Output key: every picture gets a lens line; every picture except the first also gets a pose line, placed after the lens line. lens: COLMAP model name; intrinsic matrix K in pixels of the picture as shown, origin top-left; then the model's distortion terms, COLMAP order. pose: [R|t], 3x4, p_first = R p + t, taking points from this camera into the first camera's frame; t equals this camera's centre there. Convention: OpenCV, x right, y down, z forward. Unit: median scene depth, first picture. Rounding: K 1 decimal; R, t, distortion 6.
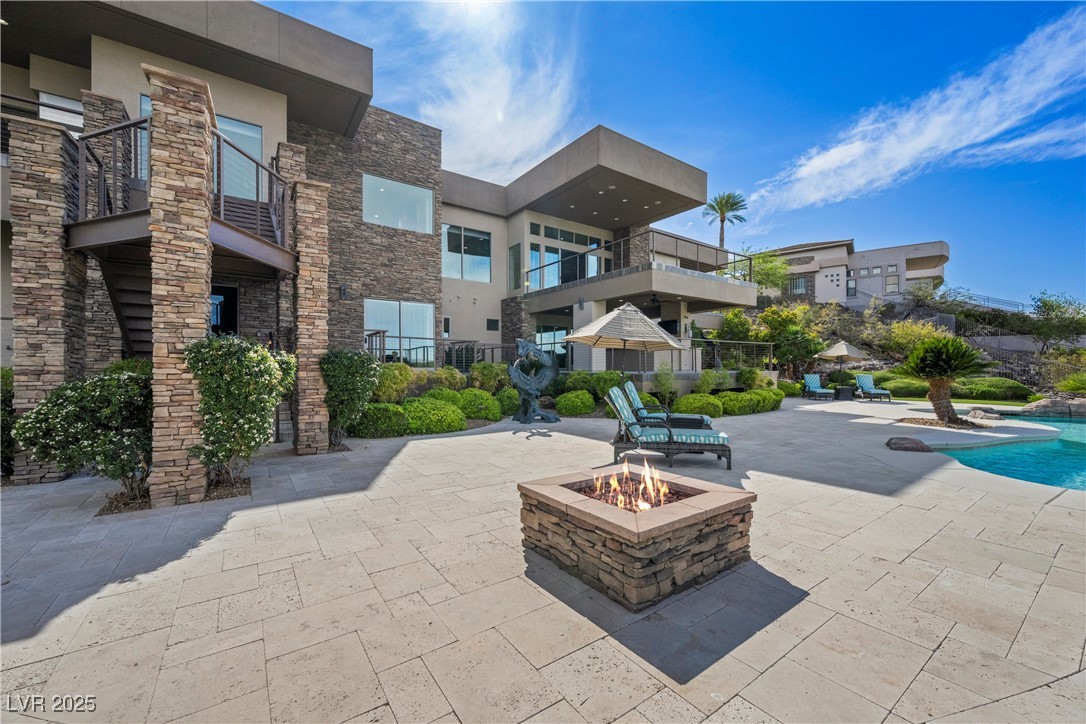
lens RADIAL K [[426.9, 0, 536.5], [0, 426.9, 371.1], [0, 0, 1]] dist [0.001066, -0.000420]
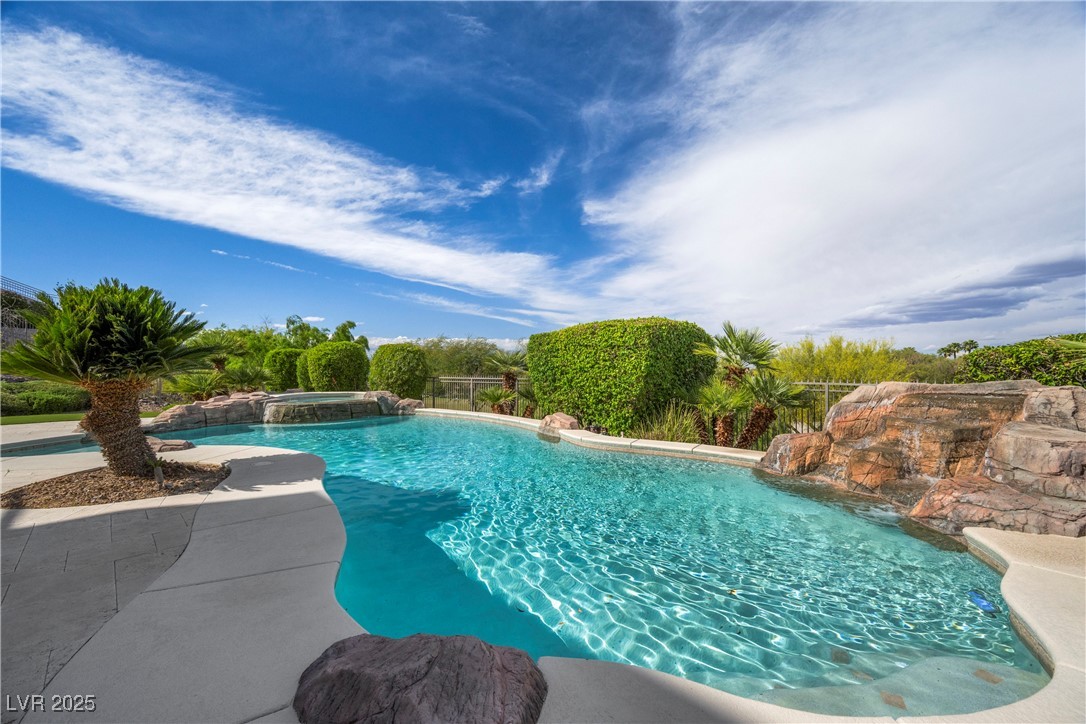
lens RADIAL K [[426.9, 0, 531.3], [0, 426.9, 378.5], [0, 0, 1]] dist [0.001066, -0.000420]
pose [[-0.190154, -0.016929, 0.981608, 0.249793], [0.014259, 0.999698, 0.020003, 0.008705], [-0.981651, 0.017801, -0.189855, 0.384118]]
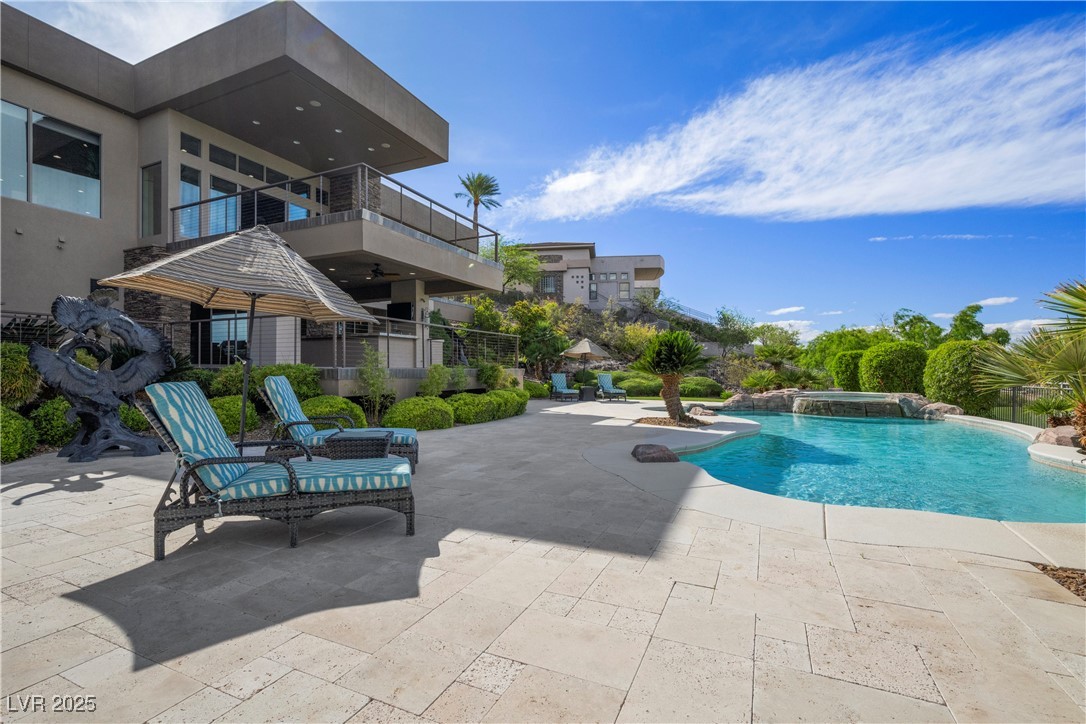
lens RADIAL K [[479.1, 0, 533.6], [0, 479.1, 383.7], [0, 0, 1]] dist [0.007796, 0.000079]
pose [[0.871178, -0.008658, 0.490891, 0.095422], [0.000163, 0.999850, 0.017346, 0.011190], [-0.490967, -0.015031, 0.871048, 0.133907]]
